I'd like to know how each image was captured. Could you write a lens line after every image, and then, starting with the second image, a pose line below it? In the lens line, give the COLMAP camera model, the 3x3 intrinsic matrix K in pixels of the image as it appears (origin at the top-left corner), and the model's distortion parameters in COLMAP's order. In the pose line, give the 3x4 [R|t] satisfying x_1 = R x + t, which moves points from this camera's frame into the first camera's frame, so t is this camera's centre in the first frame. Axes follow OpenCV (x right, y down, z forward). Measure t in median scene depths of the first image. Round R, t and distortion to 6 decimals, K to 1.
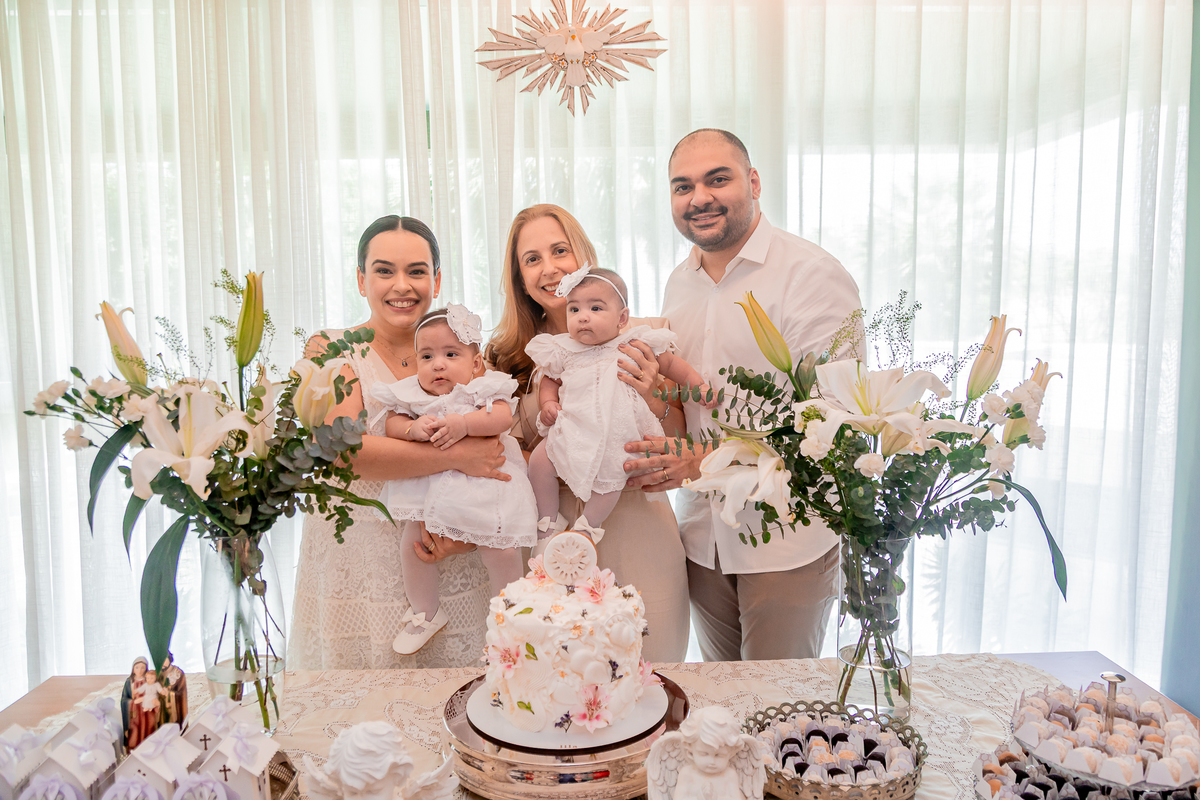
lens RADIAL K [[931.9, 0, 604.8], [0, 931.9, 400.3], [0, 0, 1]] dist [-0.030083, -0.000767]
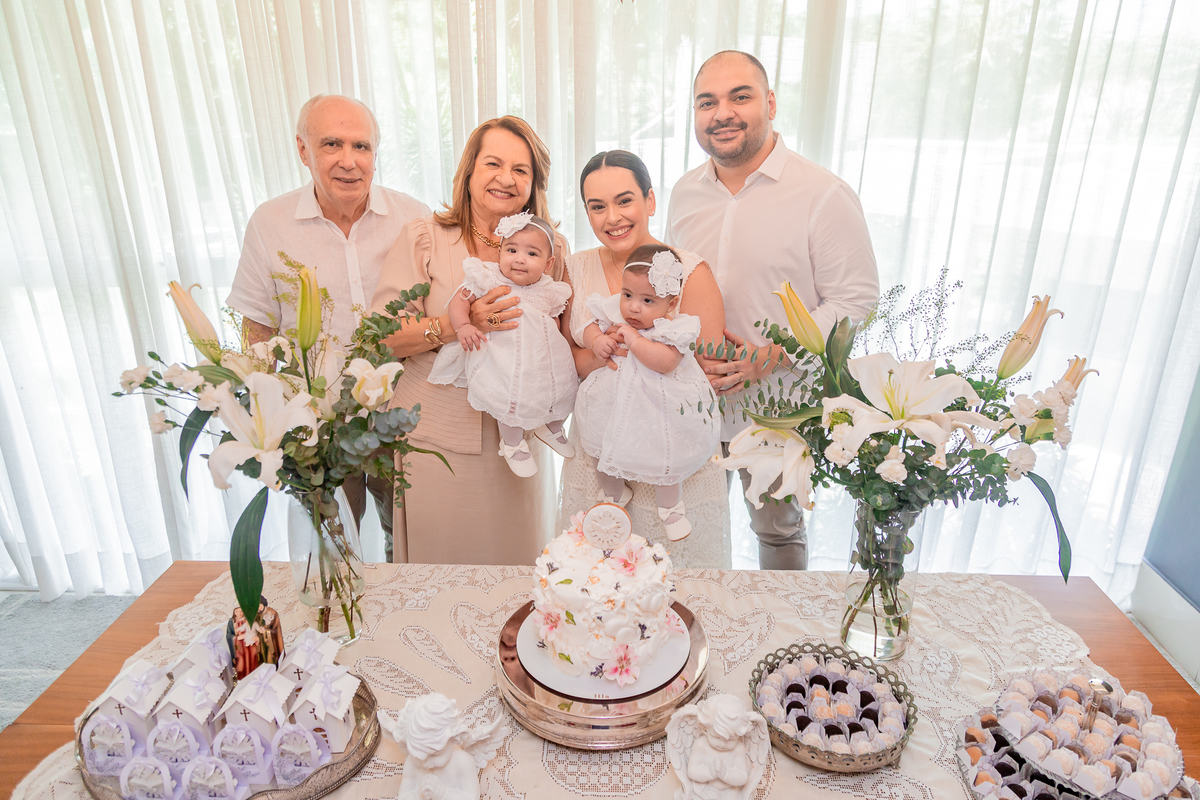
lens RADIAL K [[811.6, 0, 592.7], [0, 811.6, 400.1], [0, 0, 1]] dist [0.001142, -0.001564]
pose [[0.996964, 0.027910, -0.072685, 0.012773], [-0.007187, 0.962547, 0.271020, -0.246081], [0.077527, -0.269675, 0.959825, 0.109995]]
